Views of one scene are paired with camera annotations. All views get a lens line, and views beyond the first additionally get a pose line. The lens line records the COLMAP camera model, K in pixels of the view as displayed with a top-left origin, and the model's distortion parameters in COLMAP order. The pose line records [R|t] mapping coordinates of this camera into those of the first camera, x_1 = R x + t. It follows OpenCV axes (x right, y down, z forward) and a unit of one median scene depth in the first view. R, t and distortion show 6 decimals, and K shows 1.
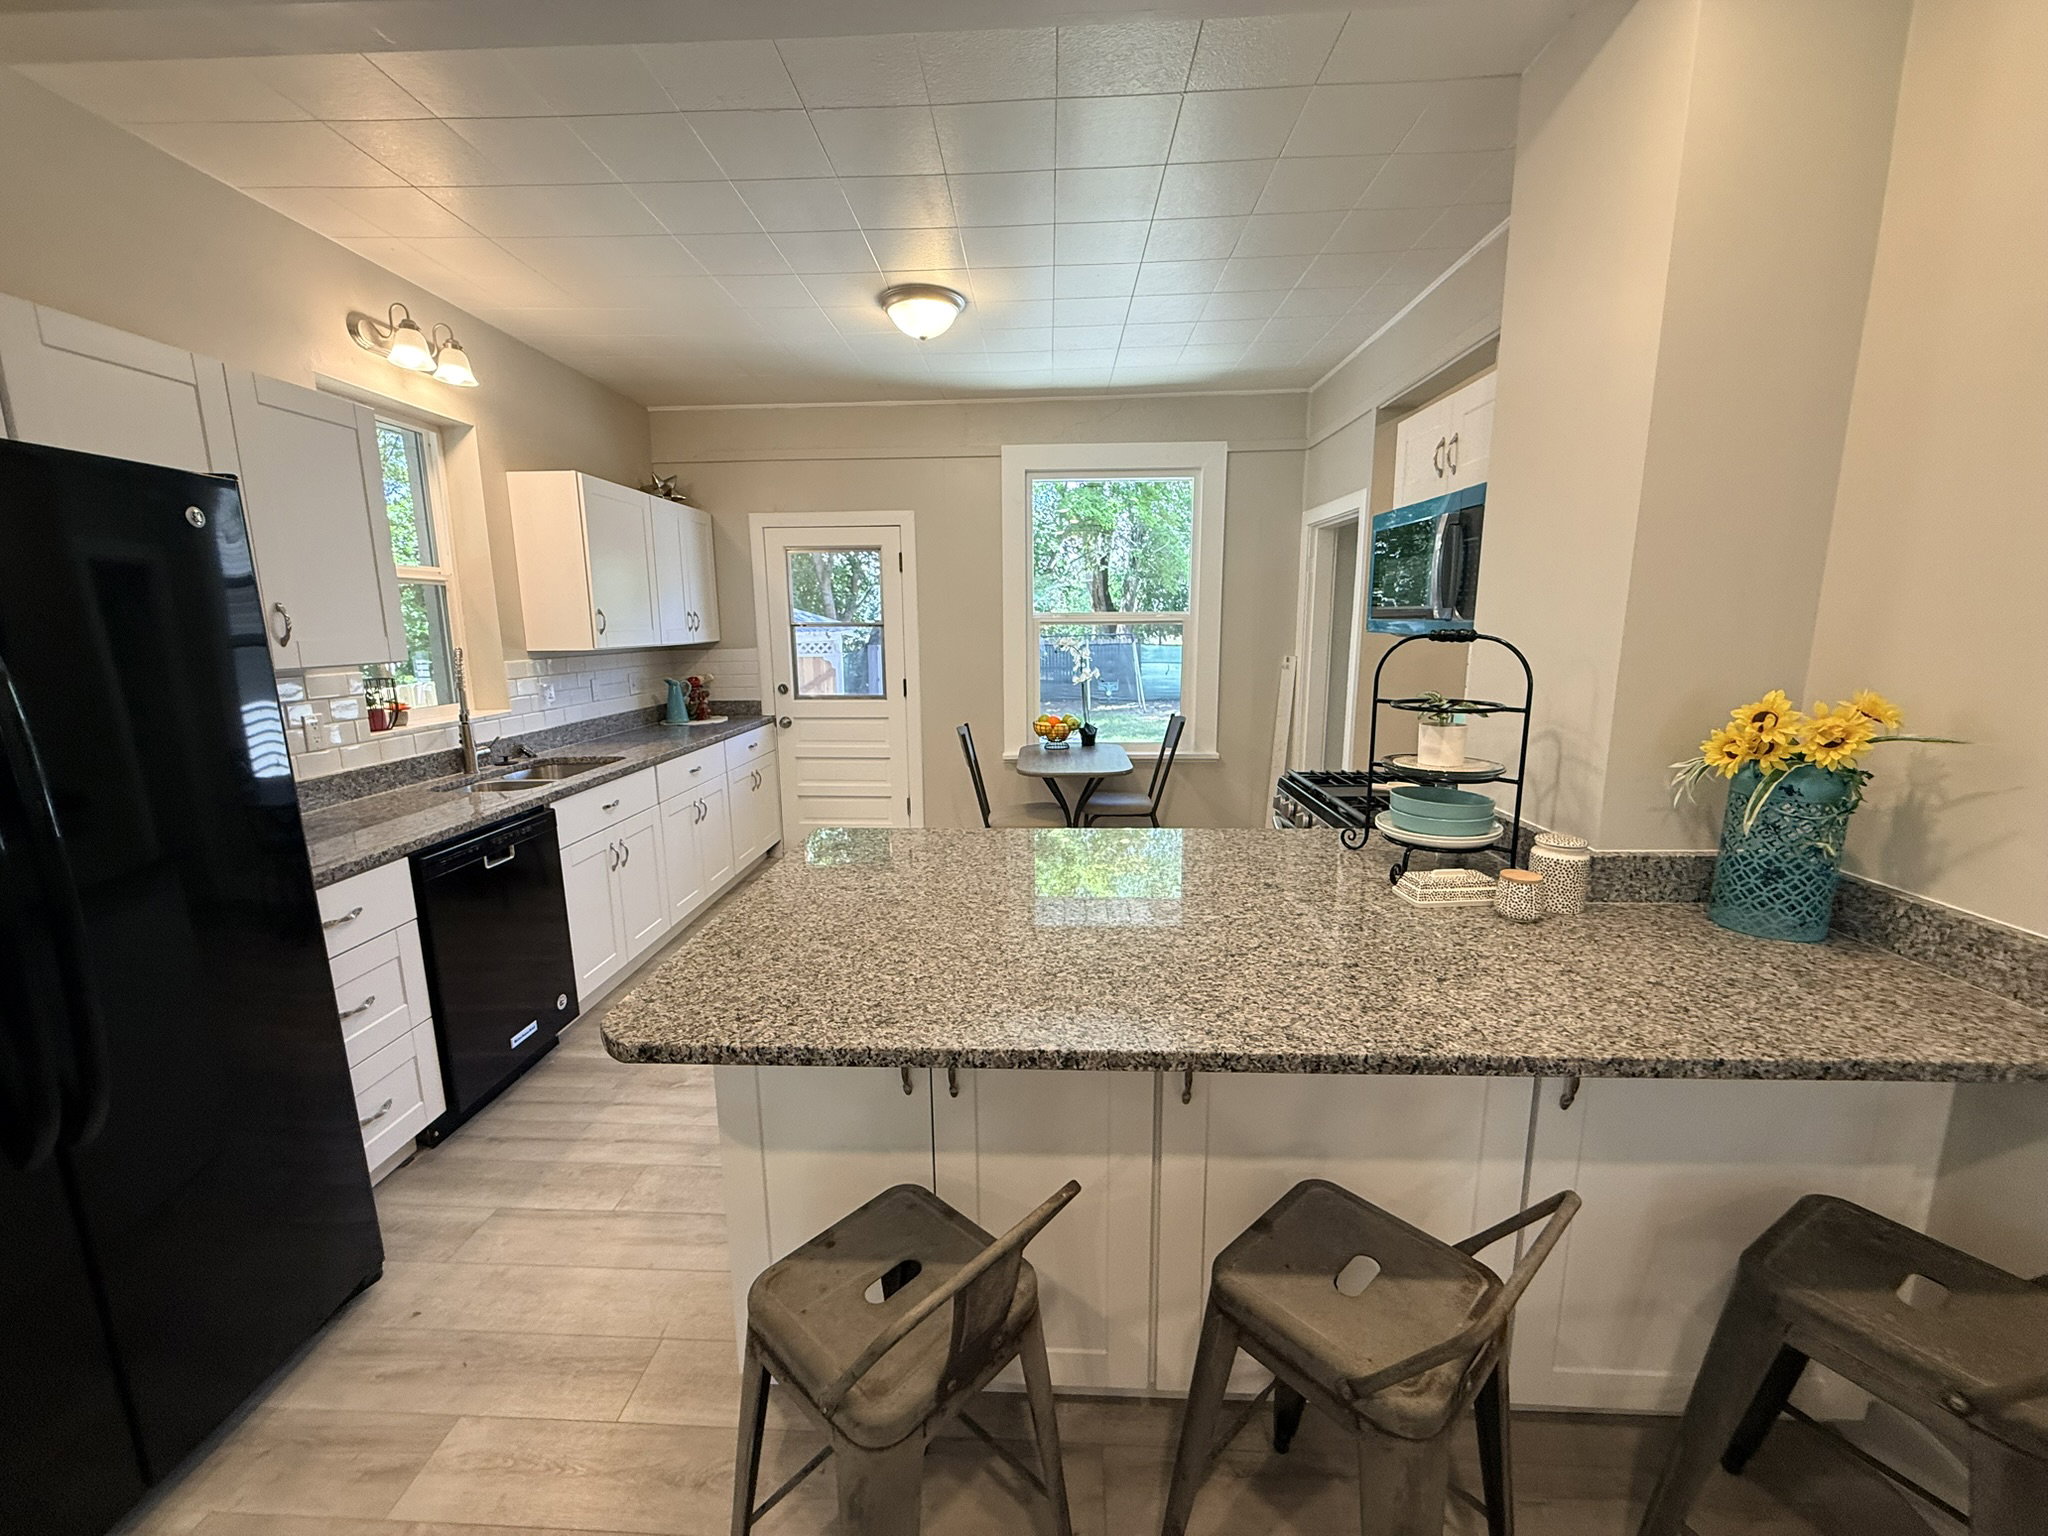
lens RADIAL K [[814.0, 0, 1027.7], [0, 814.0, 766.0], [0, 0, 1]] dist [0.002523, -0.000280]
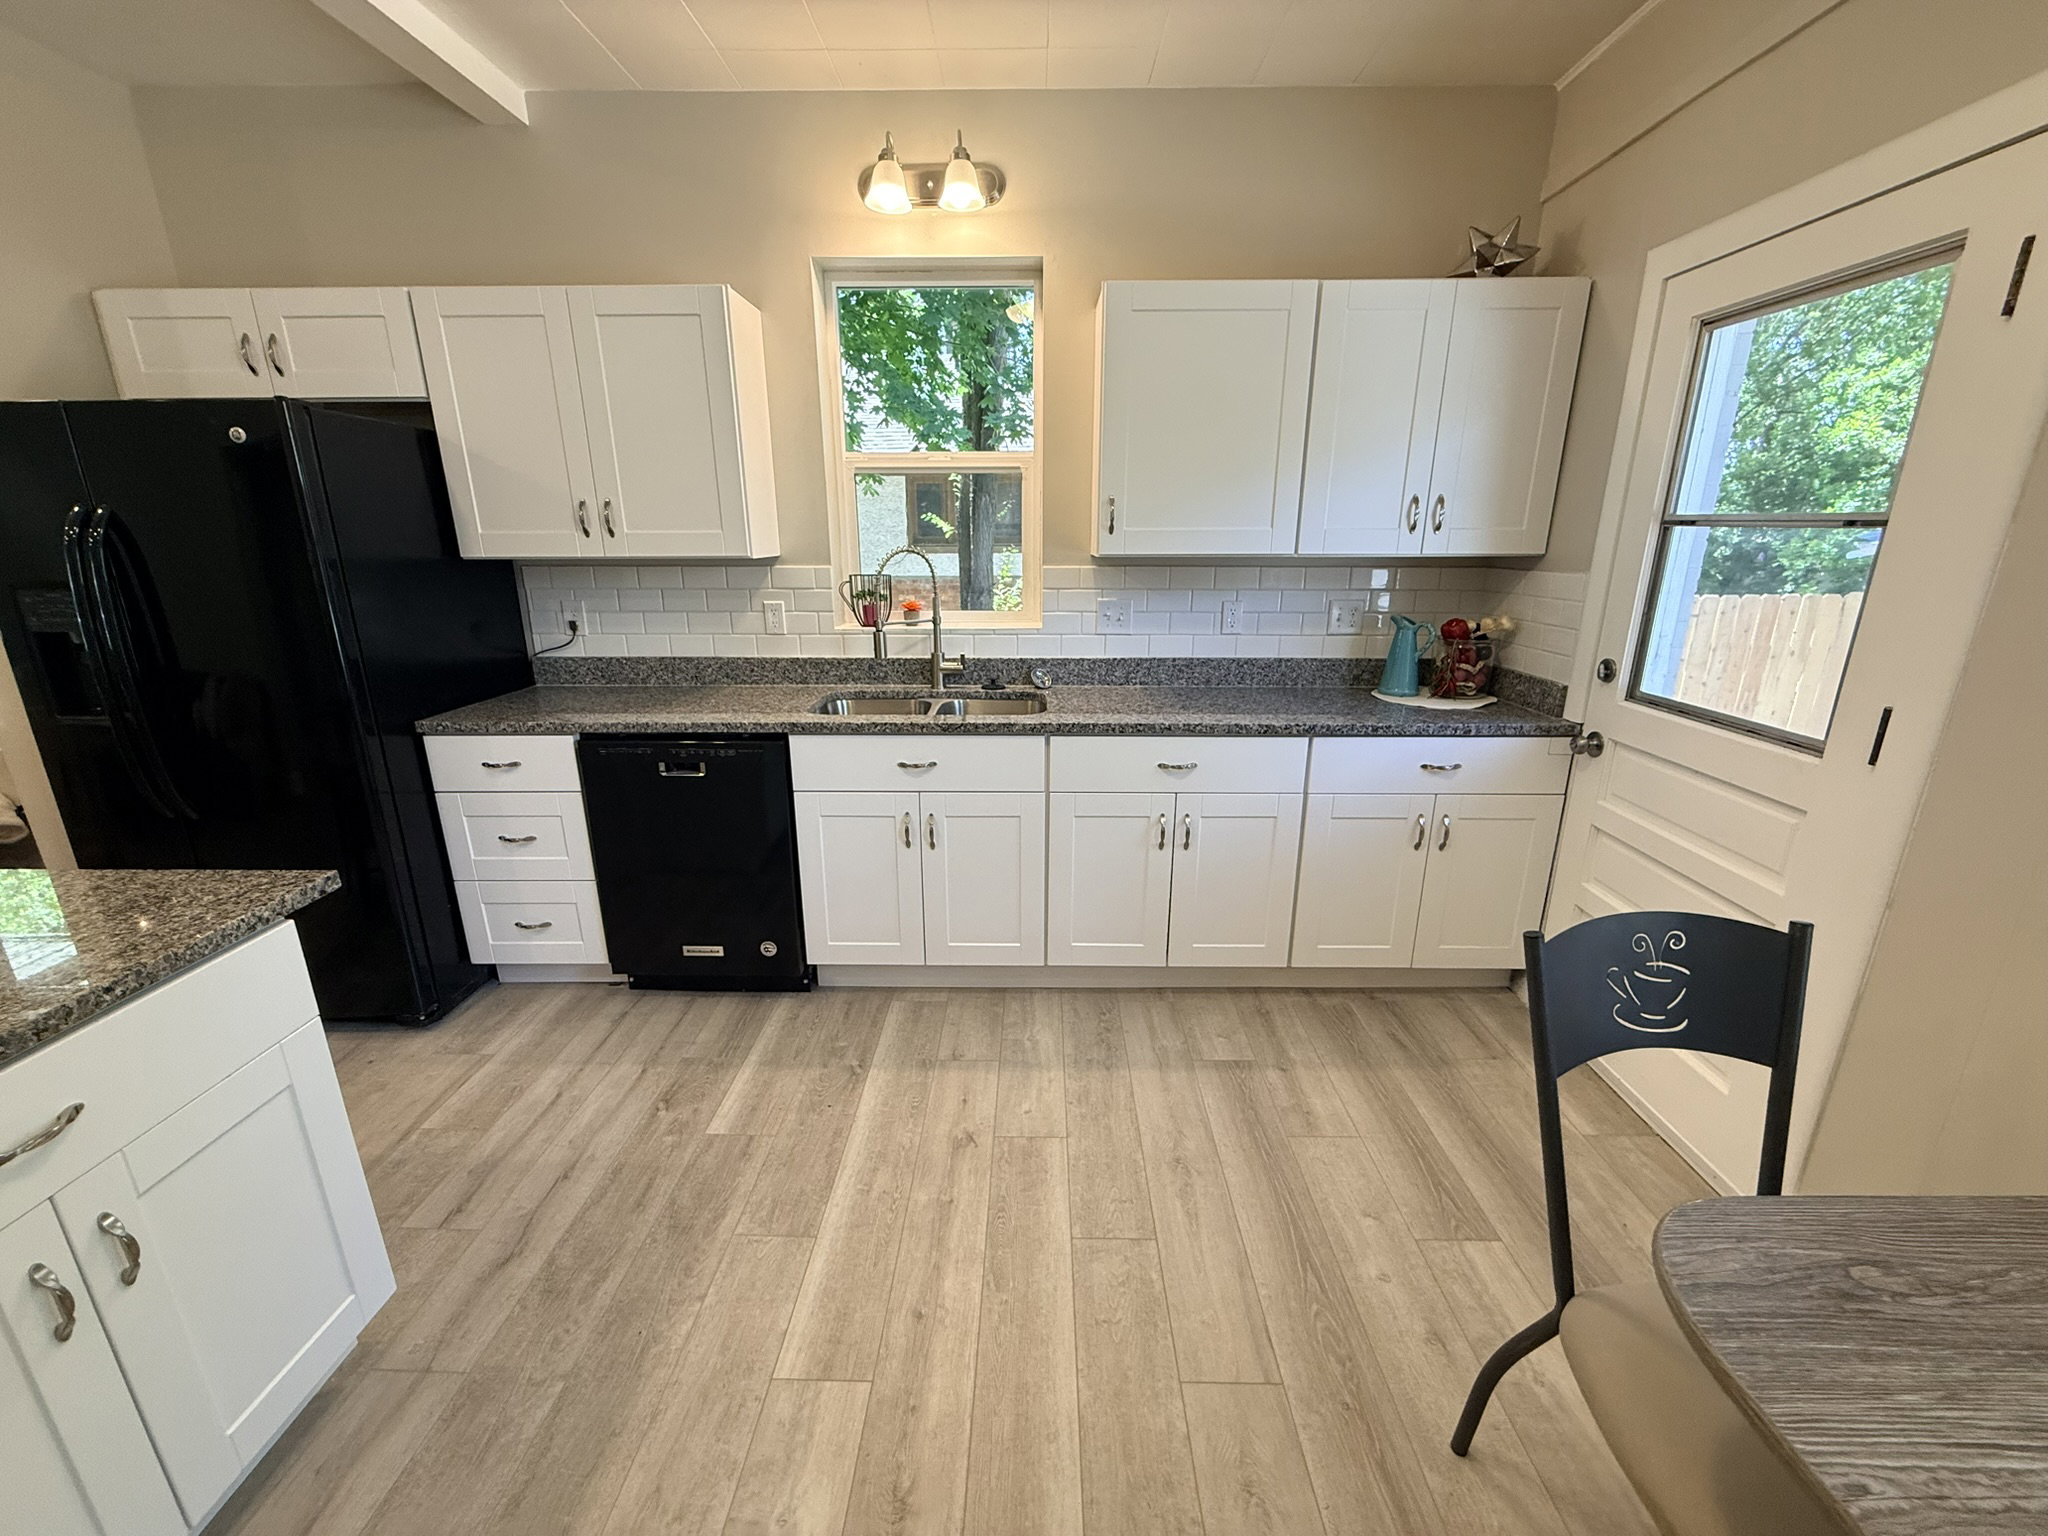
lens RADIAL K [[814.0, 0, 1026.1], [0, 814.0, 767.0], [0, 0, 1]] dist [0.002523, -0.000280]
pose [[0.017688, 0.287229, -0.957699, 0.197320], [-0.174801, 0.943985, 0.279888, -0.167082], [0.984445, 0.162457, 0.066905, 0.980729]]
